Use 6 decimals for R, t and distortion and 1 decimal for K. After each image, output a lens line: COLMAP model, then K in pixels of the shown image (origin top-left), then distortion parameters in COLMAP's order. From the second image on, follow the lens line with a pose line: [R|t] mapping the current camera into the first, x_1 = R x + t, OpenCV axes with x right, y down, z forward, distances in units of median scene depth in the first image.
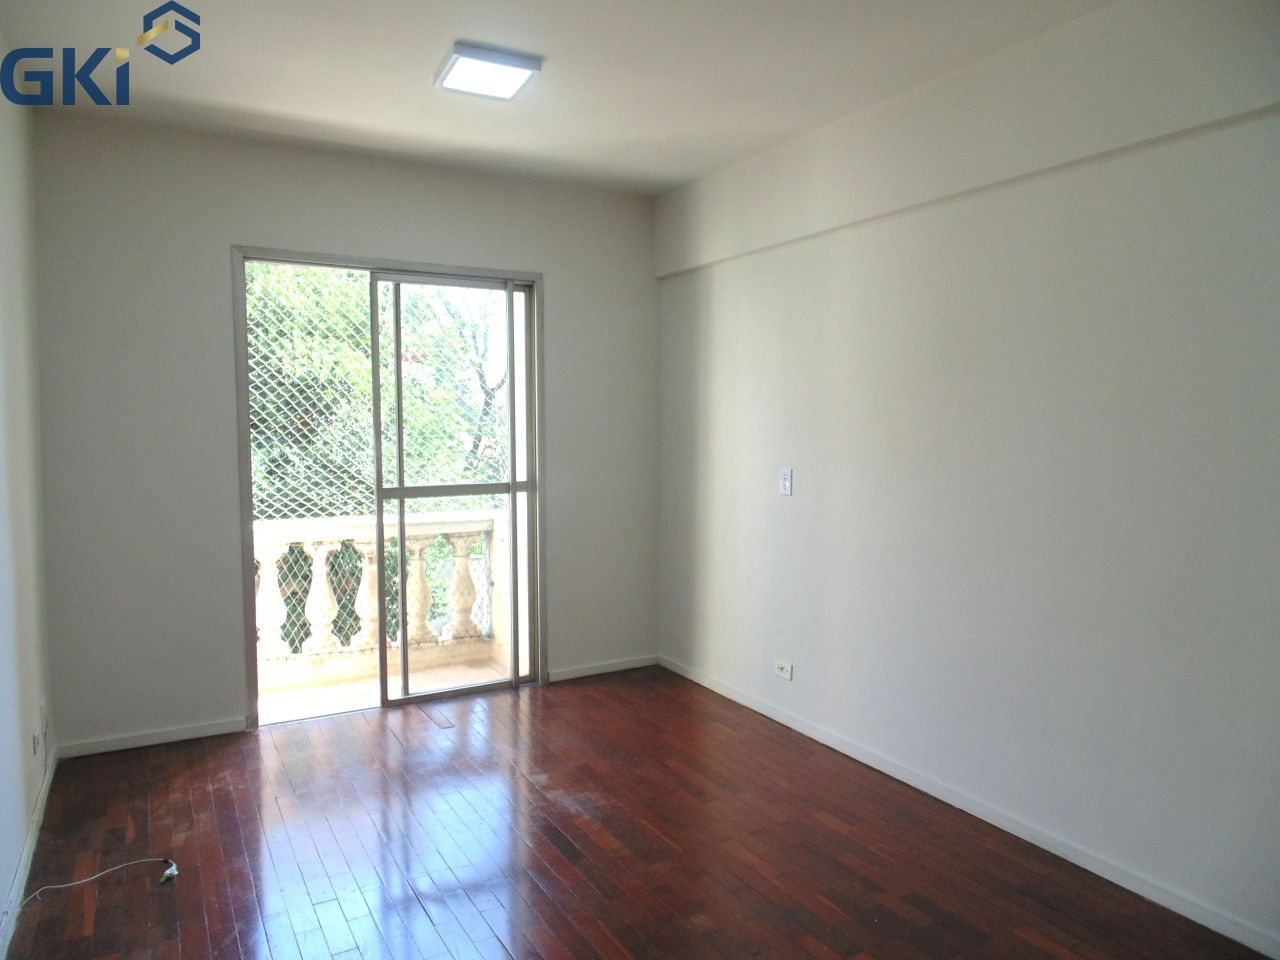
lens RADIAL K [[846.9, 0, 640.1], [0, 846.9, 478.6], [0, 0, 1]] dist [-0.038061, 0.010416]
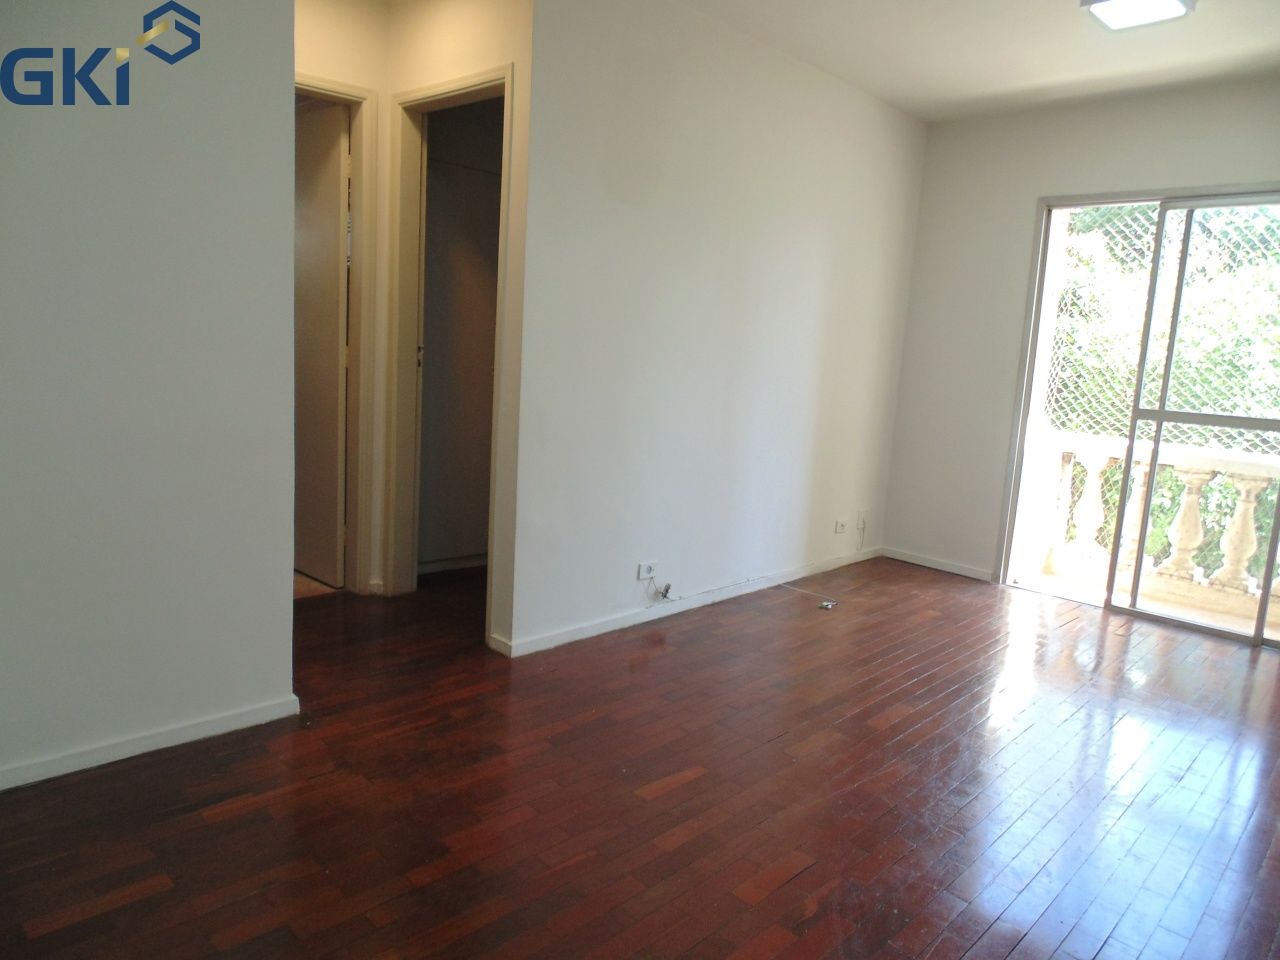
lens RADIAL K [[846.9, 0, 637.0], [0, 846.9, 477.7], [0, 0, 1]] dist [-0.038061, 0.010416]
pose [[0.248742, 0.168041, -0.953881, 0.550659], [-0.119988, 0.982595, 0.141810, 0.023610], [0.961109, 0.079180, 0.264575, 0.115743]]
